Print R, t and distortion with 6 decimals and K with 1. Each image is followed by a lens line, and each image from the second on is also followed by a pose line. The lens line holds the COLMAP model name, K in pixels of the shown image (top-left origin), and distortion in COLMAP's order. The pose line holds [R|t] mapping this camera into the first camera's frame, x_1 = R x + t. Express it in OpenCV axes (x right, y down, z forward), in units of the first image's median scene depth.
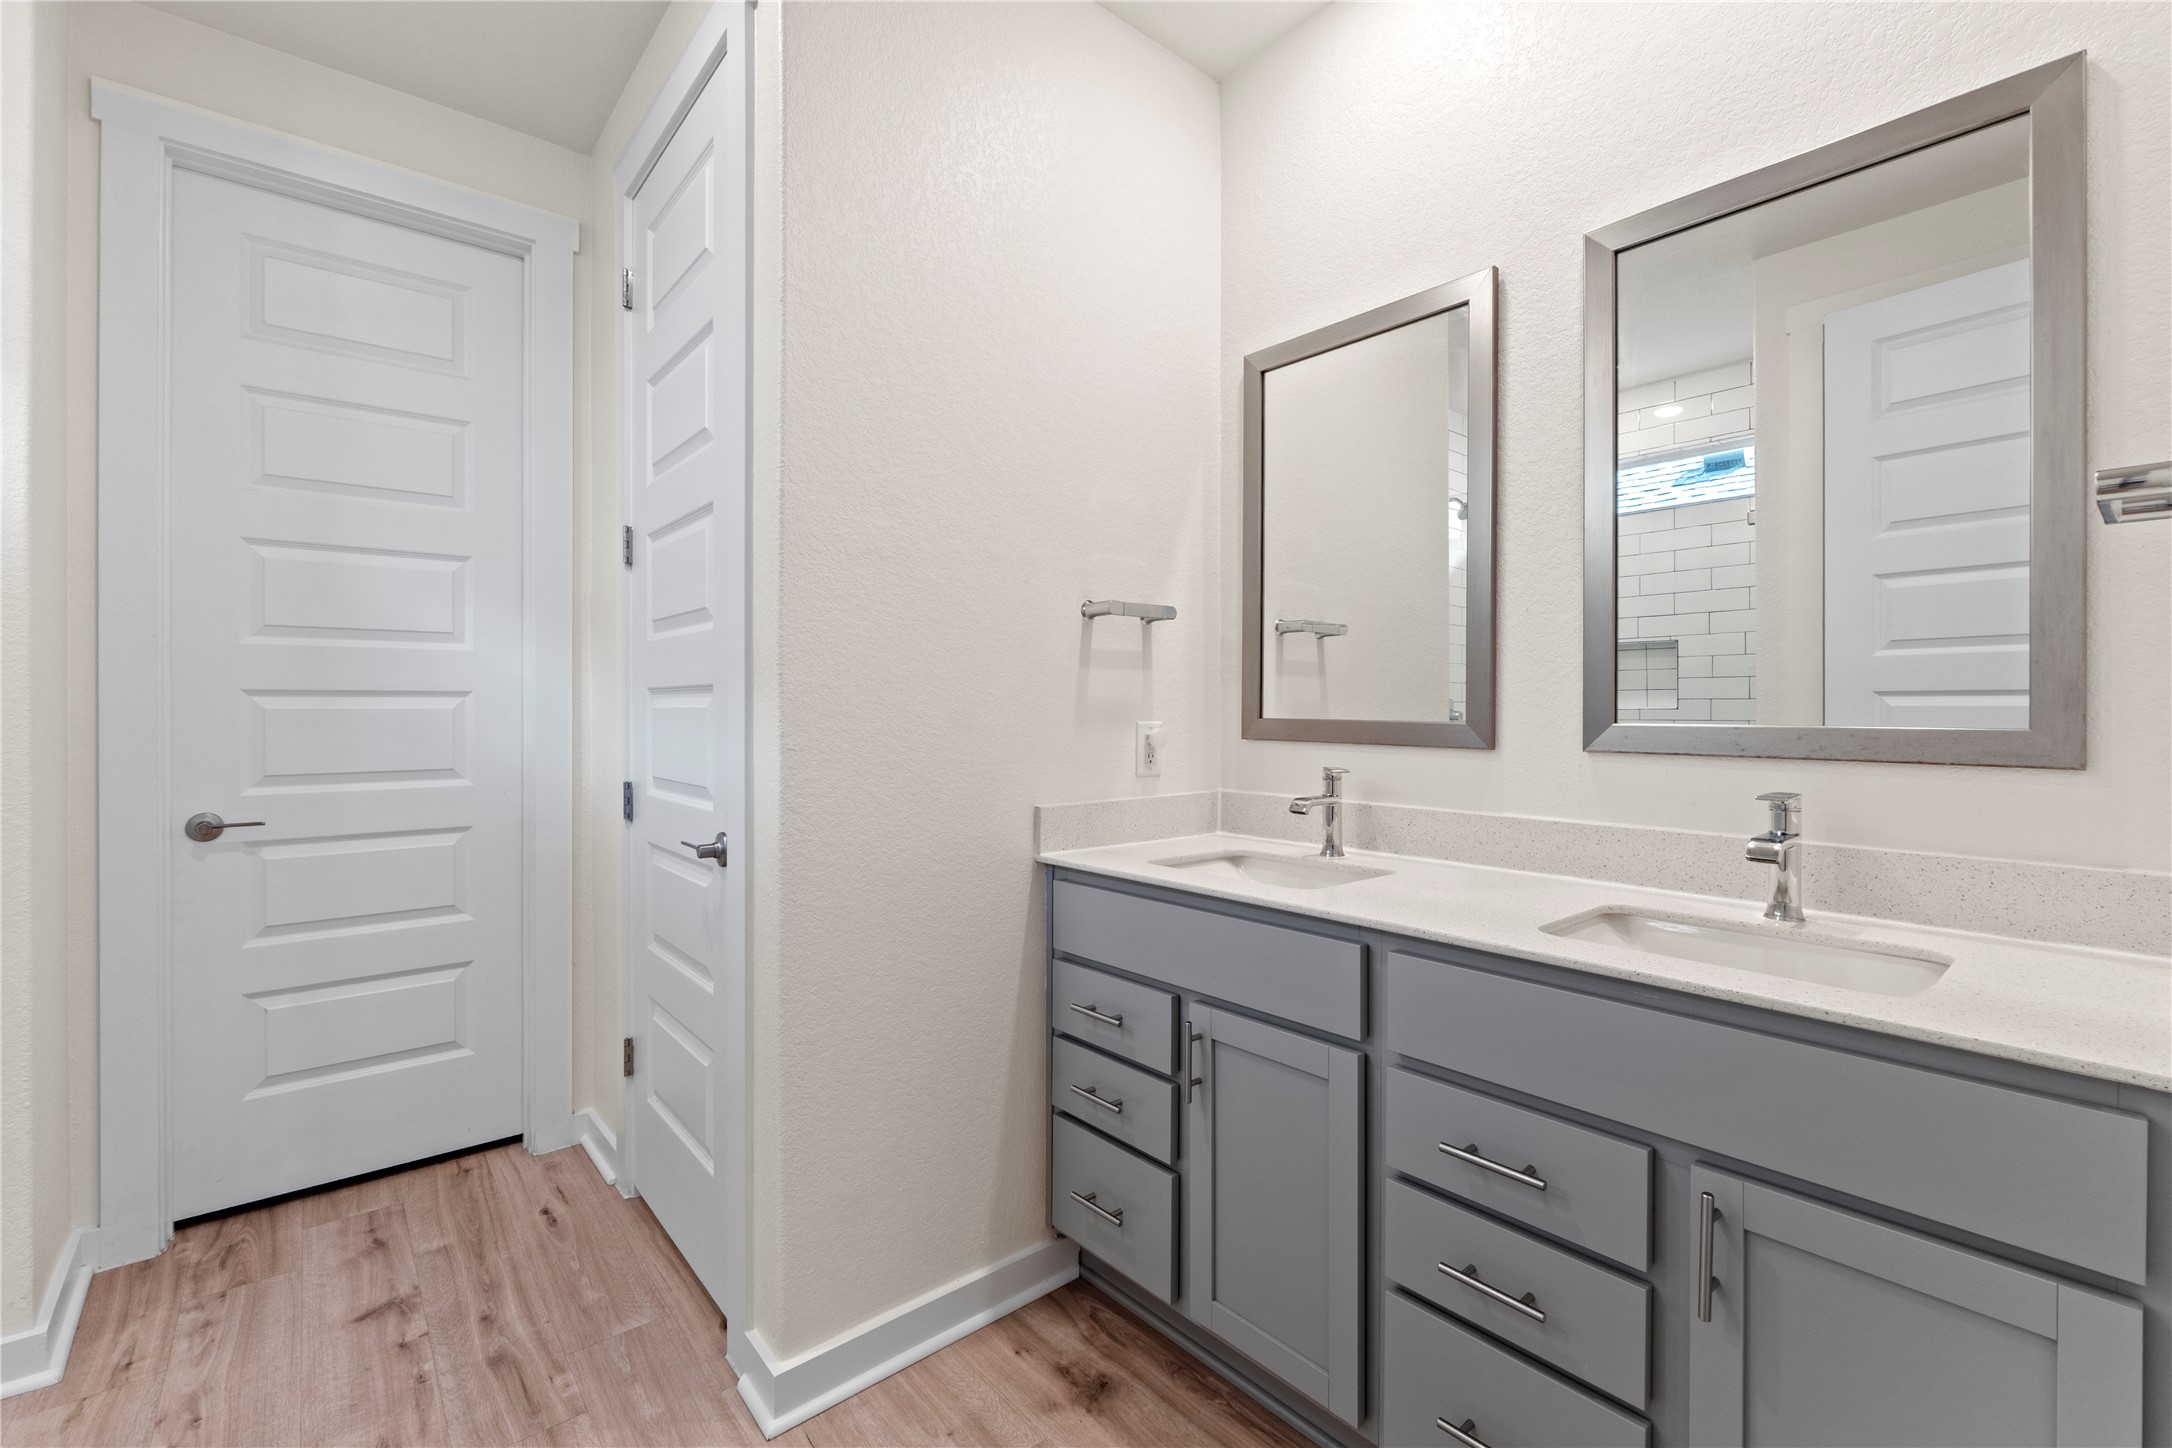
lens RADIAL K [[928.8, 0, 1140.5], [0, 928.8, 735.8], [0, 0, 1]] dist [-0.001374, -0.000204]
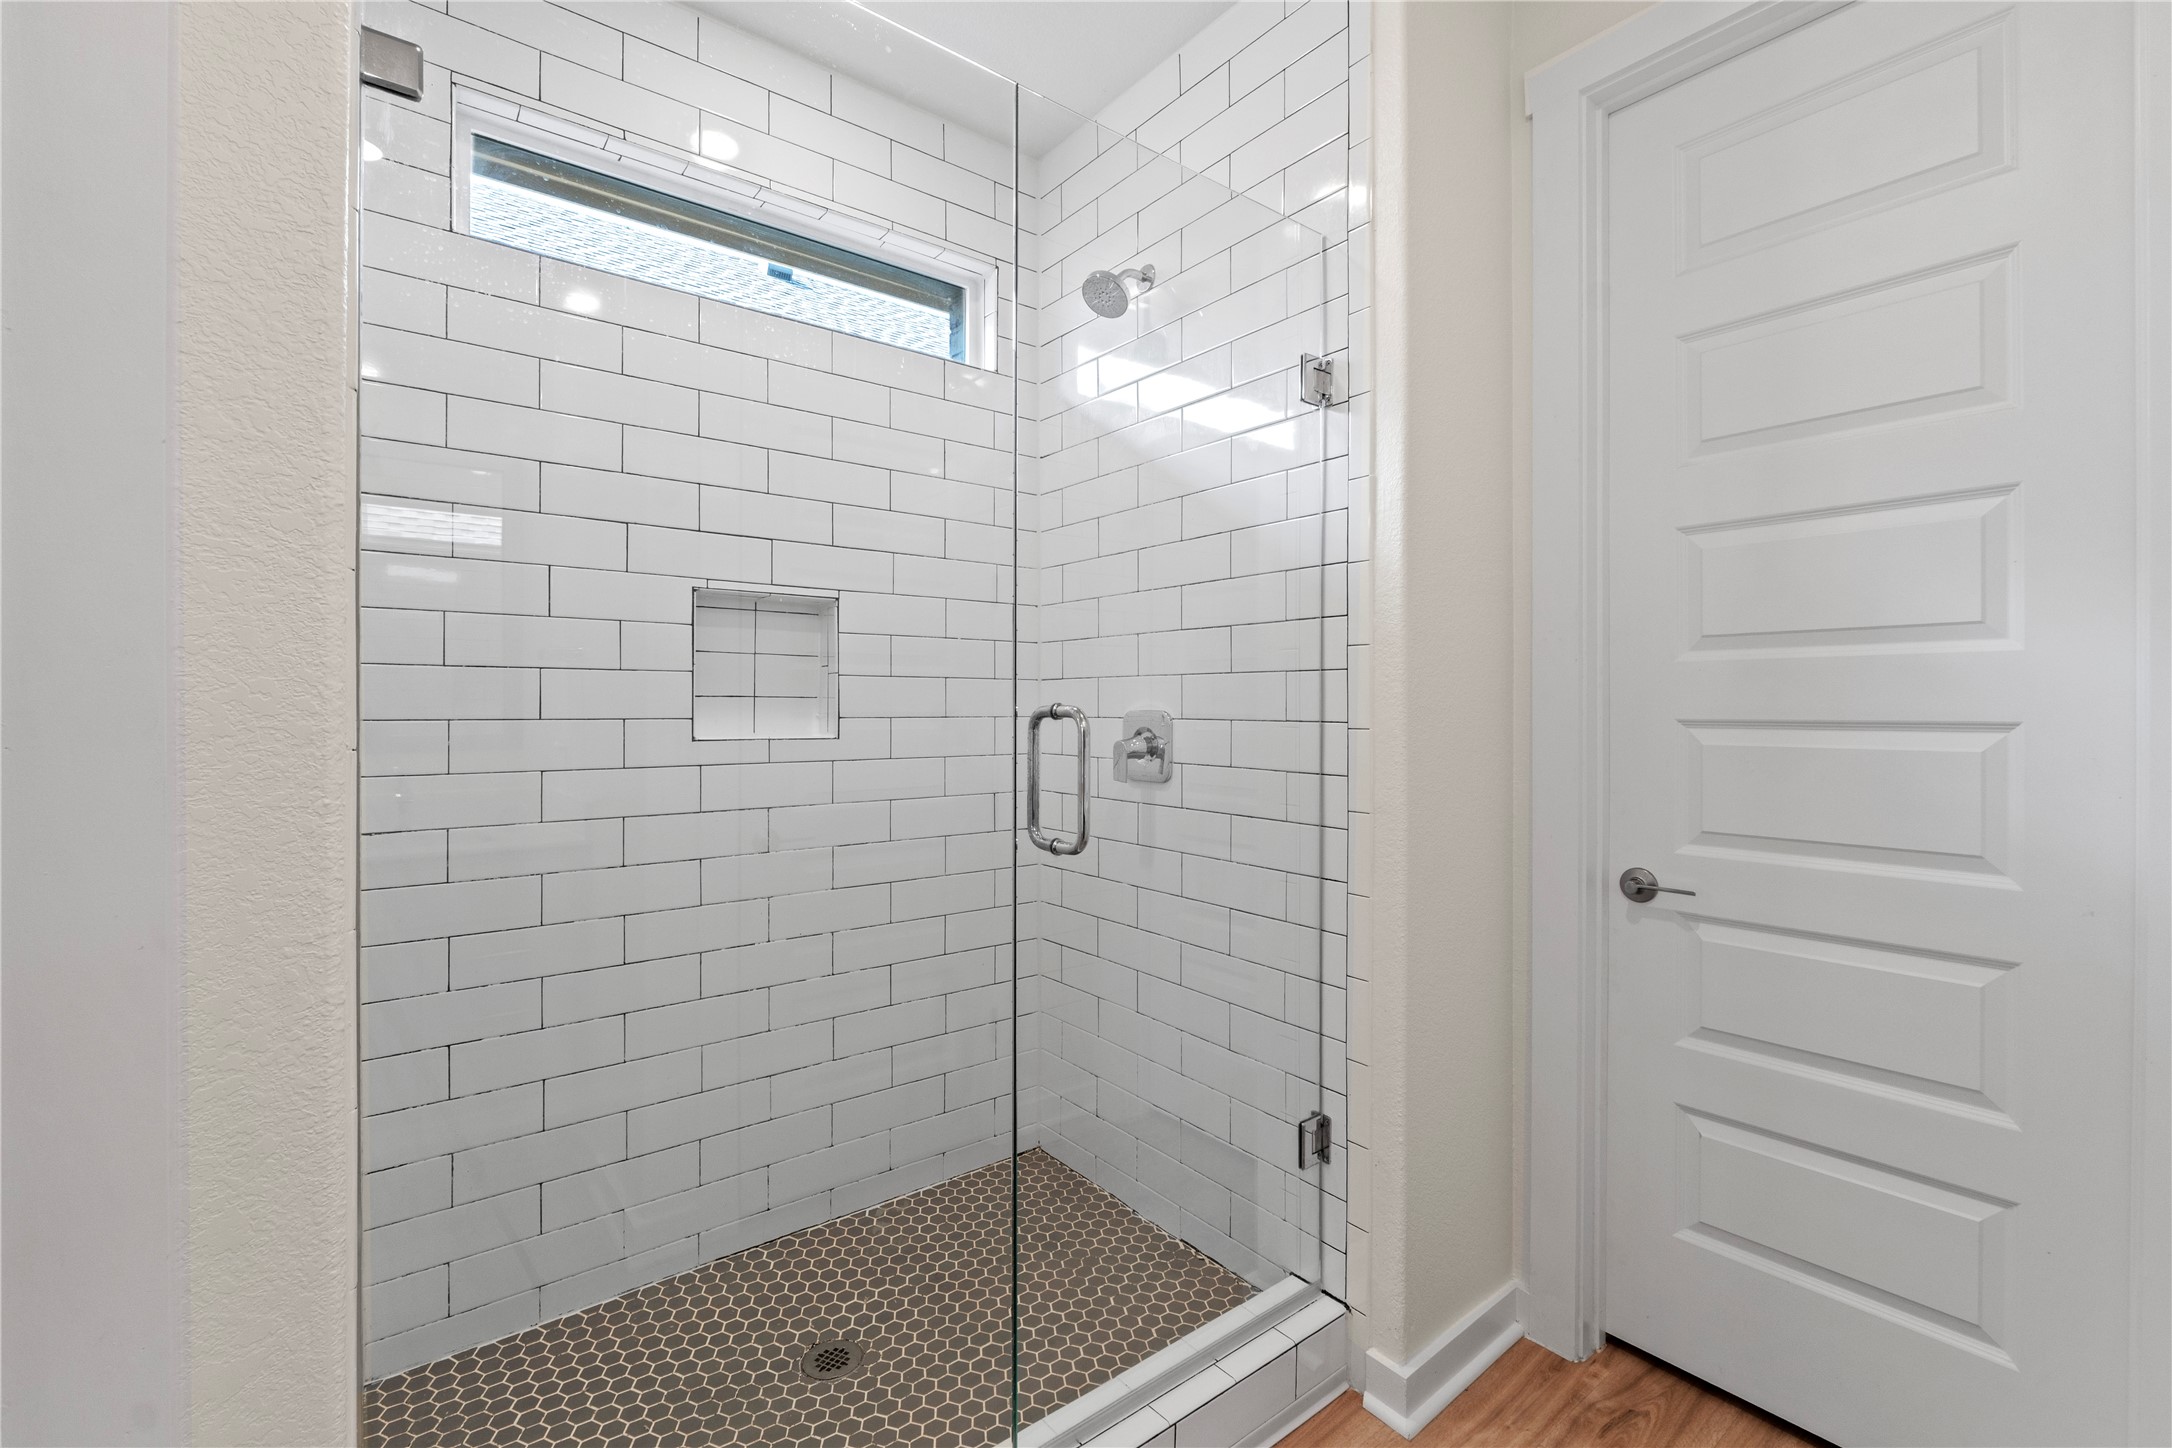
lens RADIAL K [[928.8, 0, 1074.5], [0, 928.8, 703.7], [0, 0, 1]] dist [-0.001374, -0.000204]
pose [[-0.087214, 0.000990, -0.996189, -0.131931], [-0.028662, 0.999583, 0.003503, -0.051834], [0.995777, 0.028858, -0.087150, 0.553226]]
